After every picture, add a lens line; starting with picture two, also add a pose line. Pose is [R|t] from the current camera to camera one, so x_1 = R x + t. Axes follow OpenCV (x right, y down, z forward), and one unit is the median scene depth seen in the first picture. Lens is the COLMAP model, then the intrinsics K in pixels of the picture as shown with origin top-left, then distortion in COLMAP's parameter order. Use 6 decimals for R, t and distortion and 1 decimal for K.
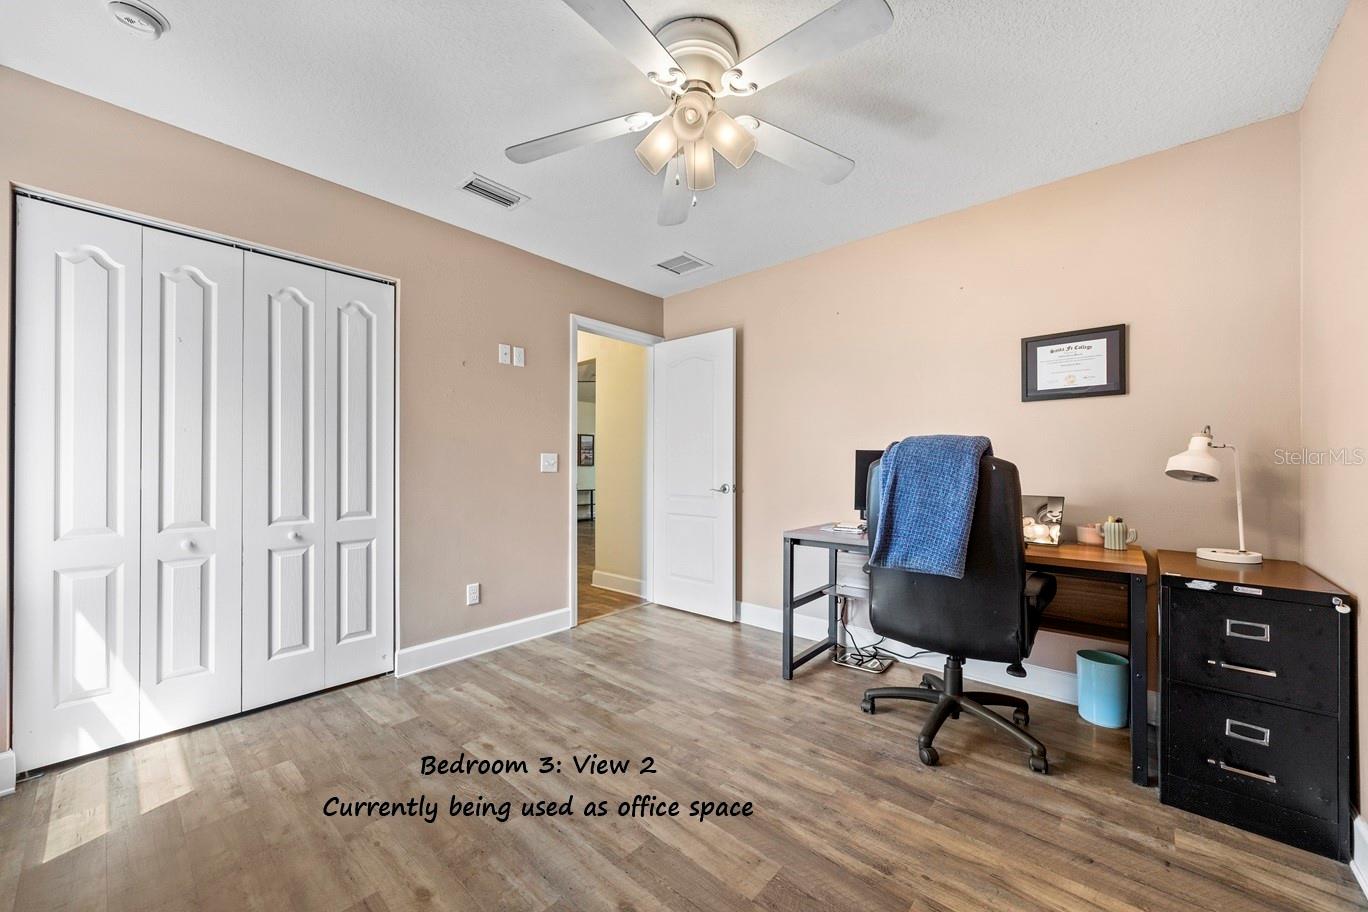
lens RADIAL K [[510.5, 0, 686.1], [0, 510.5, 463.0], [0, 0, 1]] dist [0.000356, 0.000125]
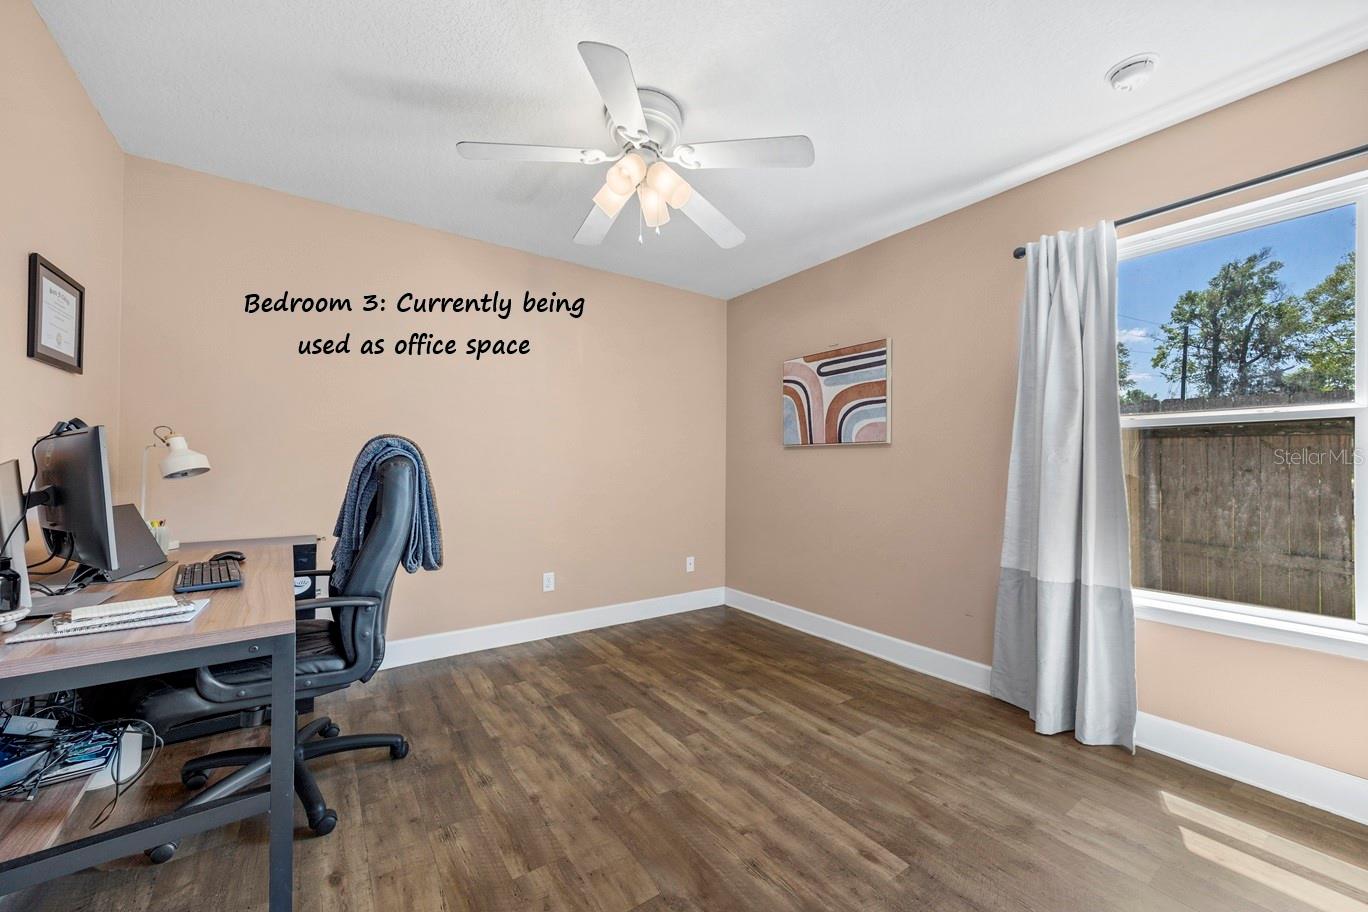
lens RADIAL K [[510.5, 0, 686.8], [0, 510.5, 462.3], [0, 0, 1]] dist [0.000356, 0.000125]
pose [[-0.974089, -0.003729, 0.226136, -0.342899], [-0.007254, 0.999865, -0.014759, 0.009360], [-0.226050, -0.016017, -0.973984, 2.042532]]
